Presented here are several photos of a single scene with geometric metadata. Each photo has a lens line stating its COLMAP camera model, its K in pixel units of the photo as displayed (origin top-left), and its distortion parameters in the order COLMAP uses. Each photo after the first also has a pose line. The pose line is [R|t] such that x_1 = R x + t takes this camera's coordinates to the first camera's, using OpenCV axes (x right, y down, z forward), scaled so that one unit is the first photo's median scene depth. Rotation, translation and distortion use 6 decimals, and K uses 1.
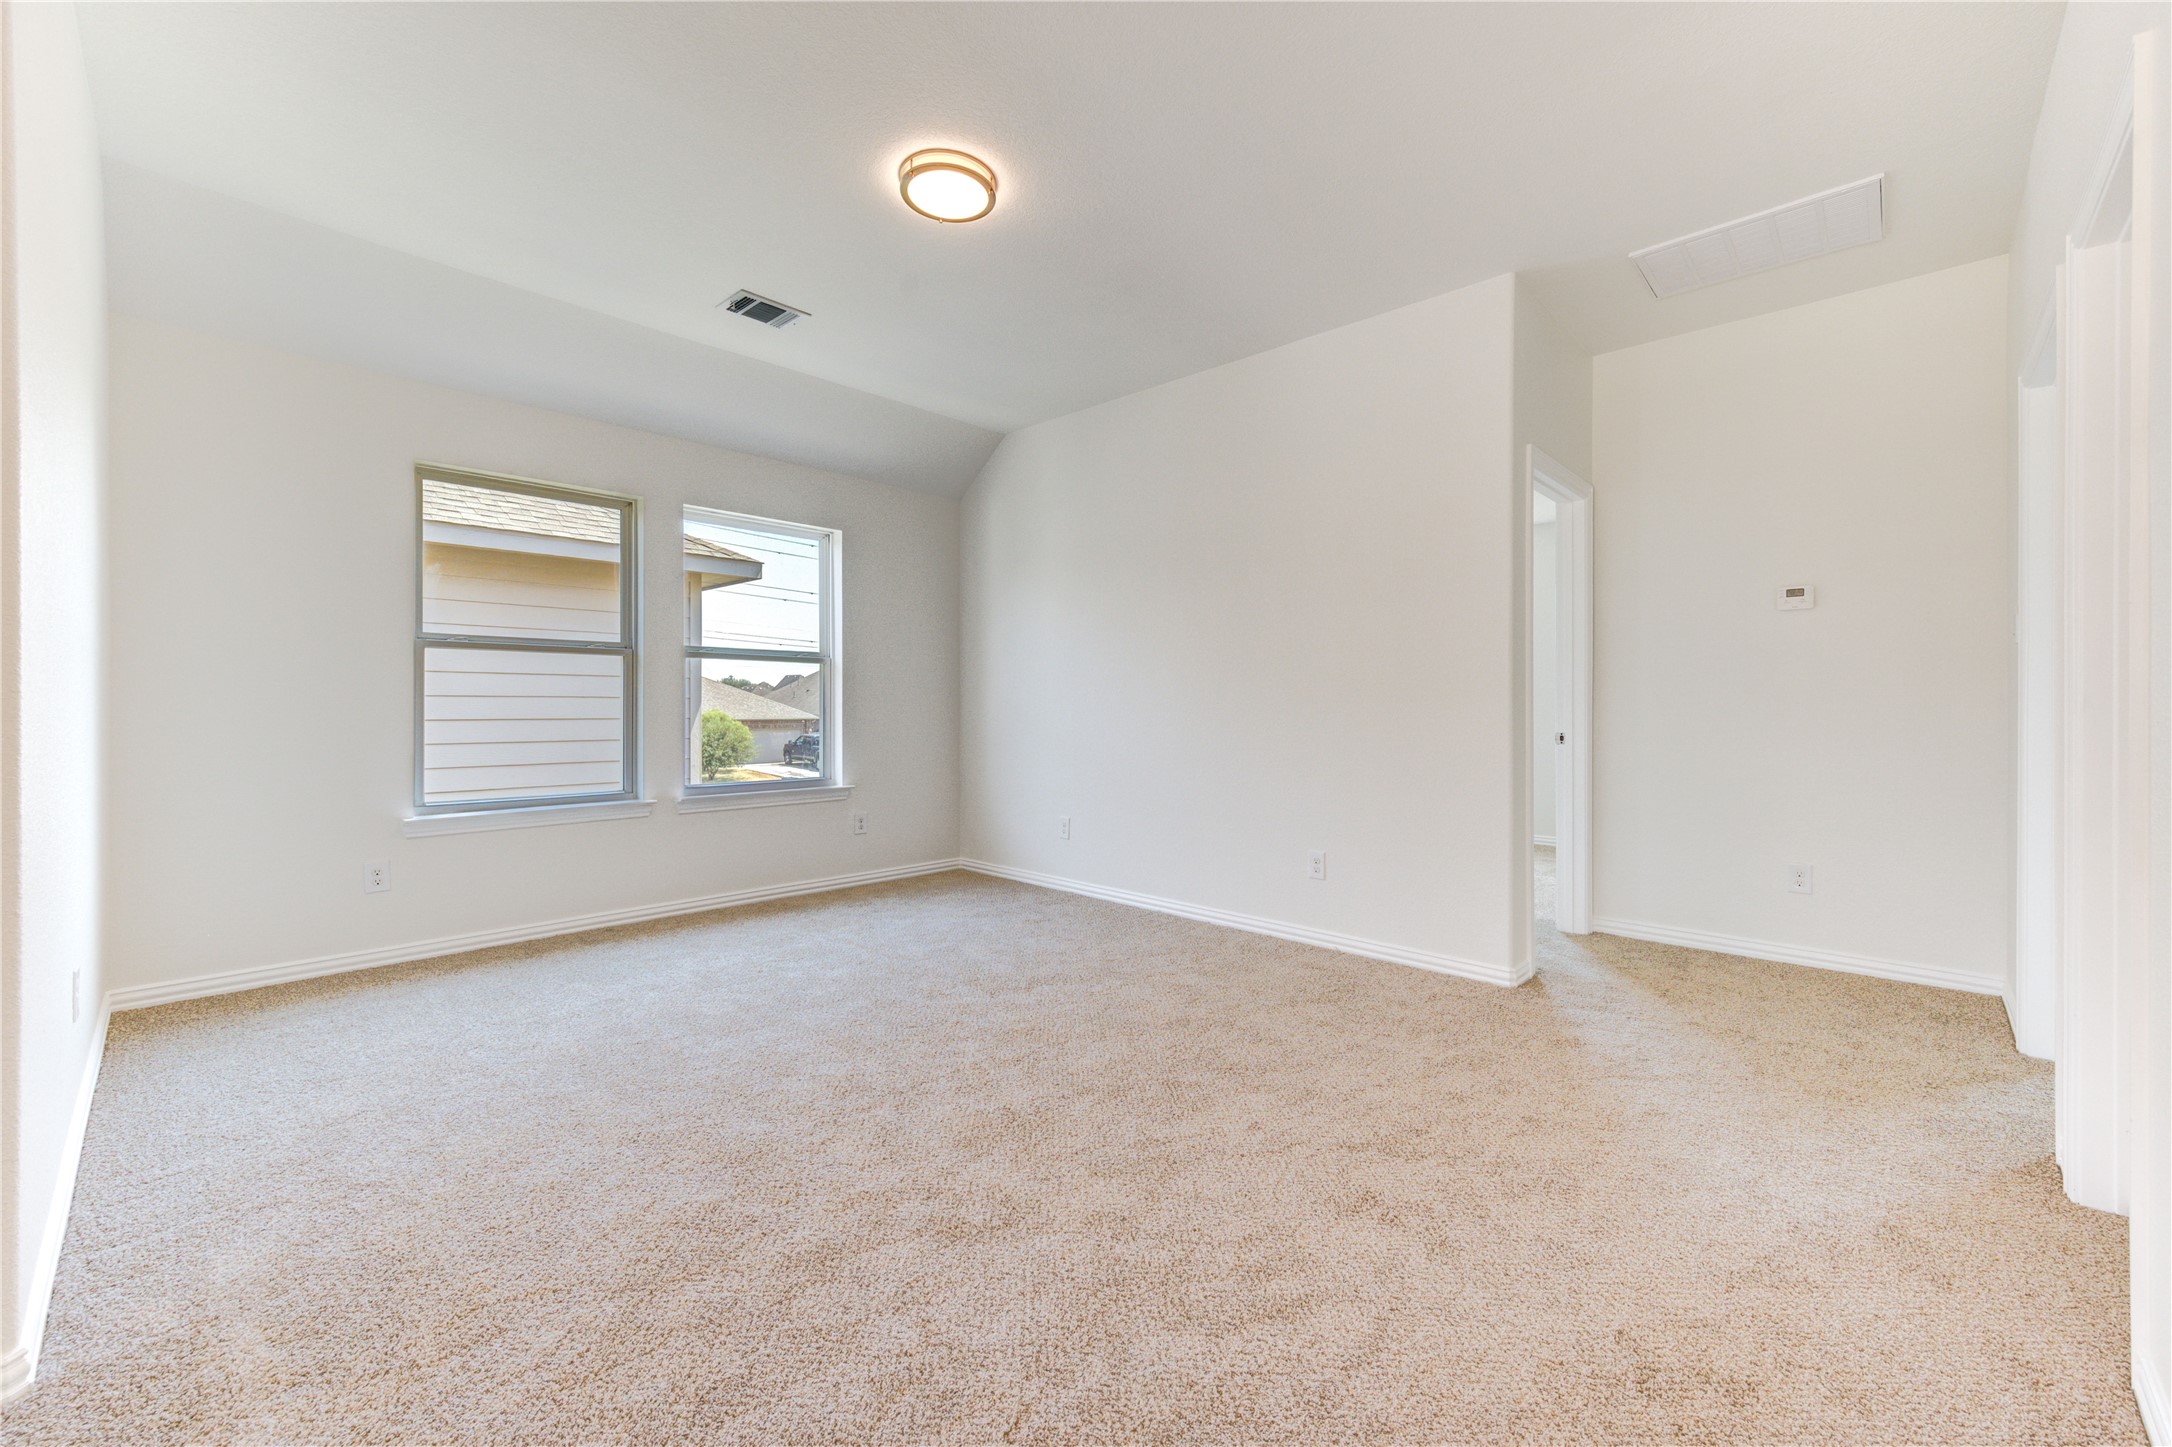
lens RADIAL K [[869.5, 0, 1086.0], [0, 869.5, 723.5], [0, 0, 1]] dist [0.002005, 0.000264]
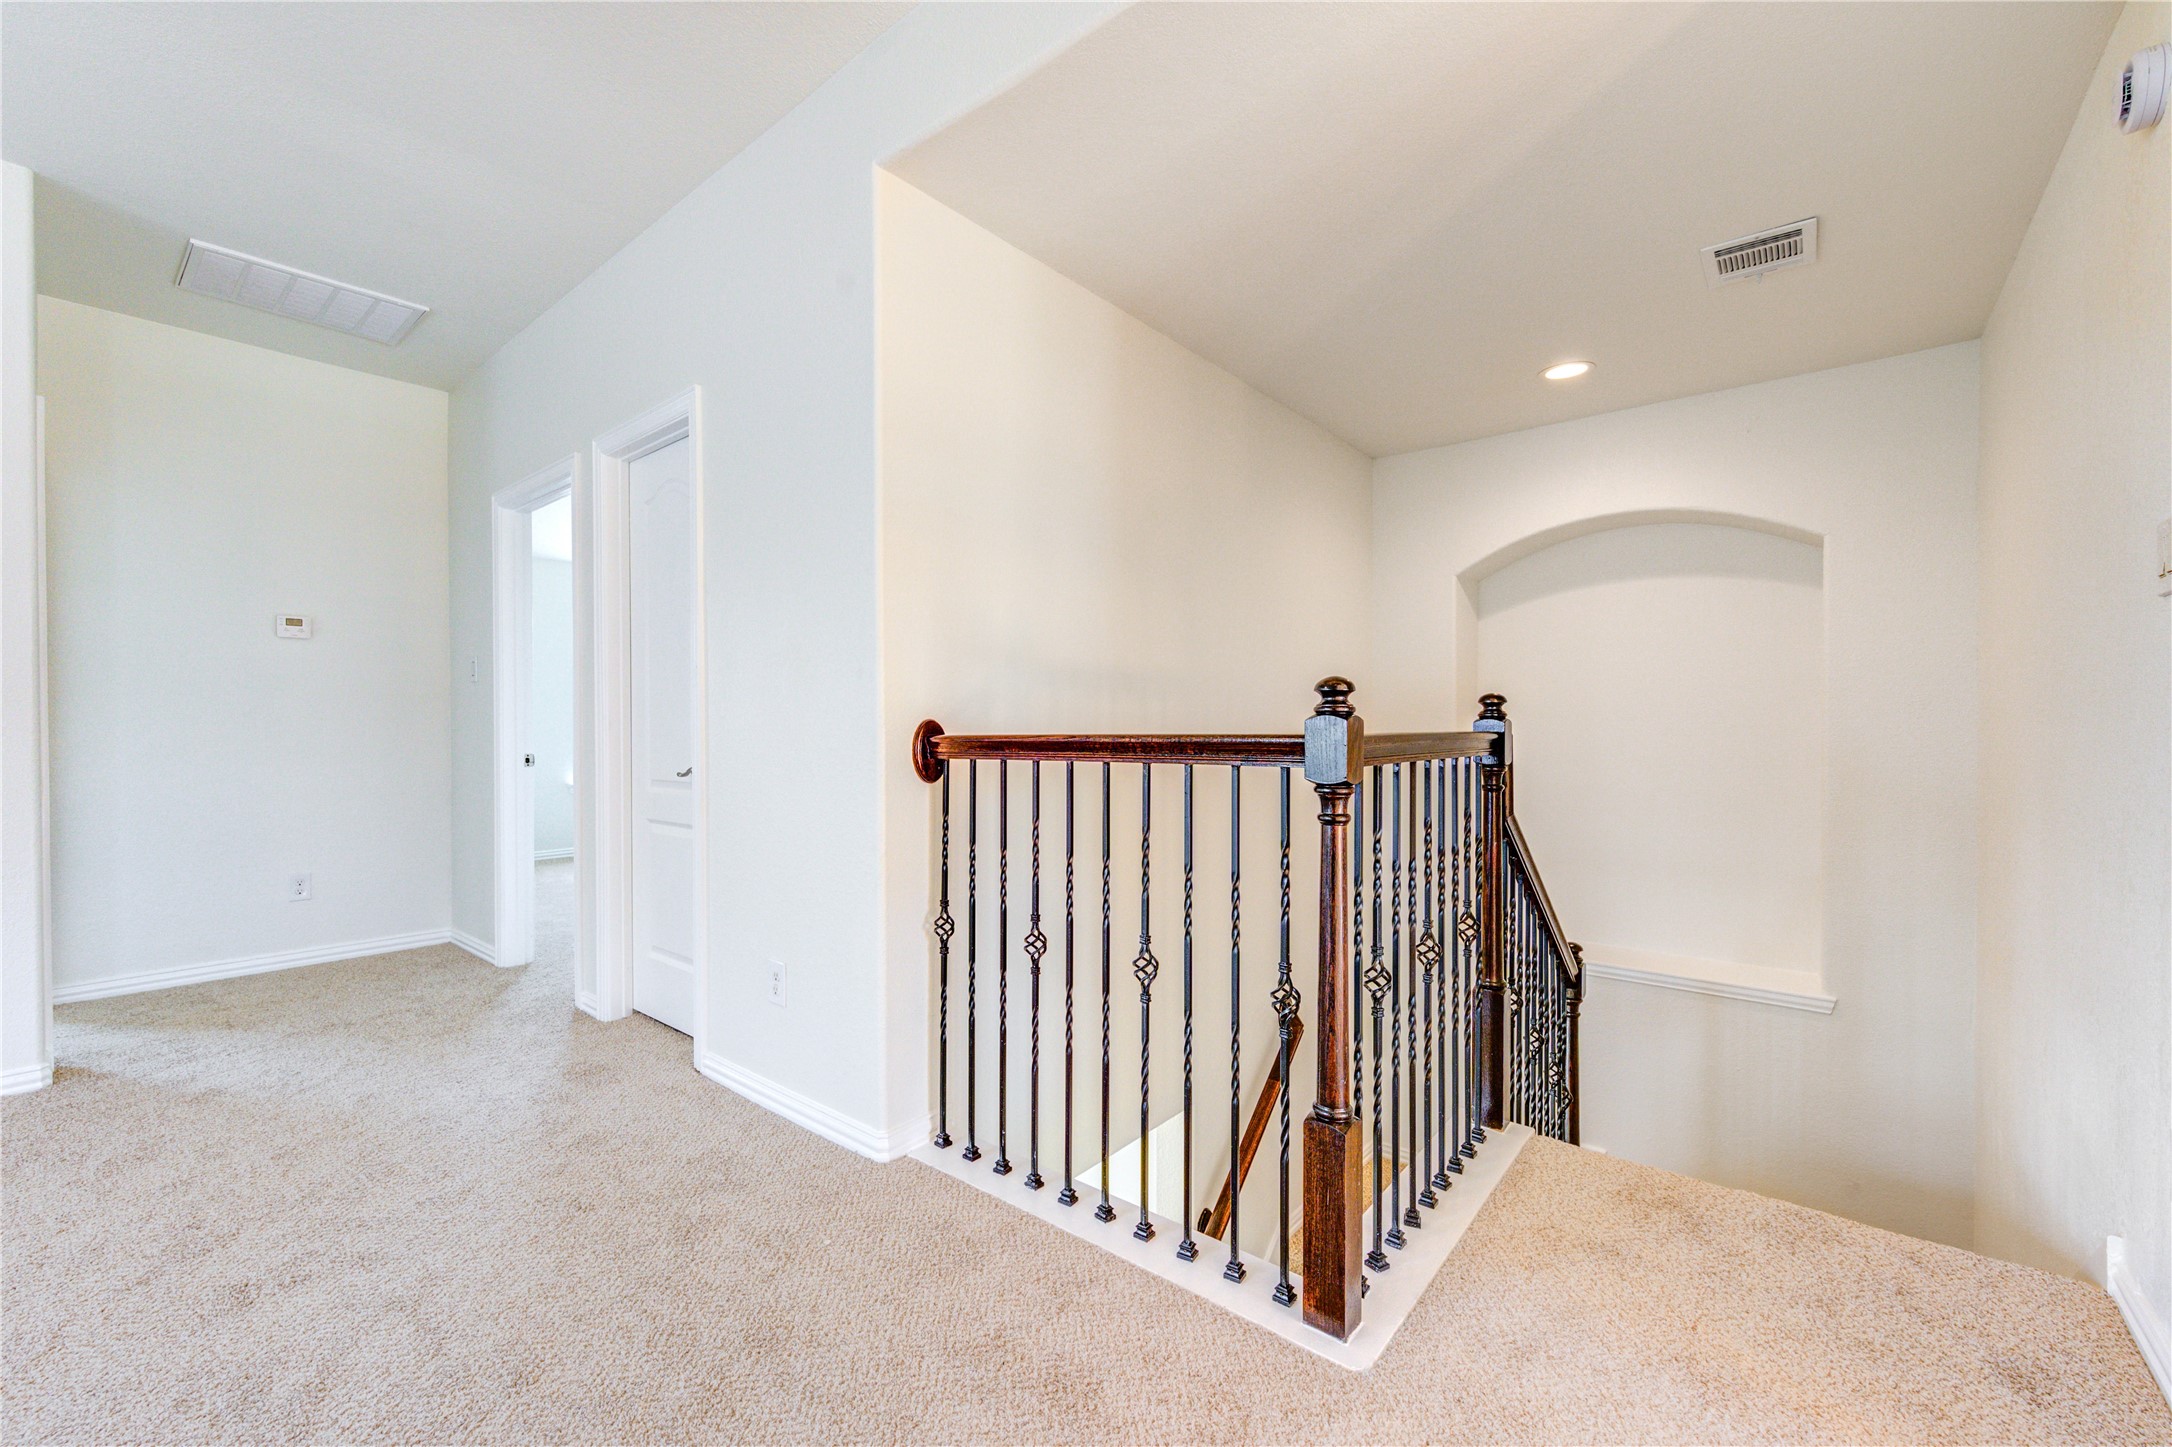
lens RADIAL K [[846.6, 0, 1088.4], [0, 846.6, 731.0], [0, 0, 1]] dist [0.000890, 0.000241]
pose [[-0.086610, -0.005542, 0.996227, -0.437649], [0.020911, 0.999754, 0.007379, -0.003467], [-0.996023, 0.021472, -0.086473, 0.156621]]
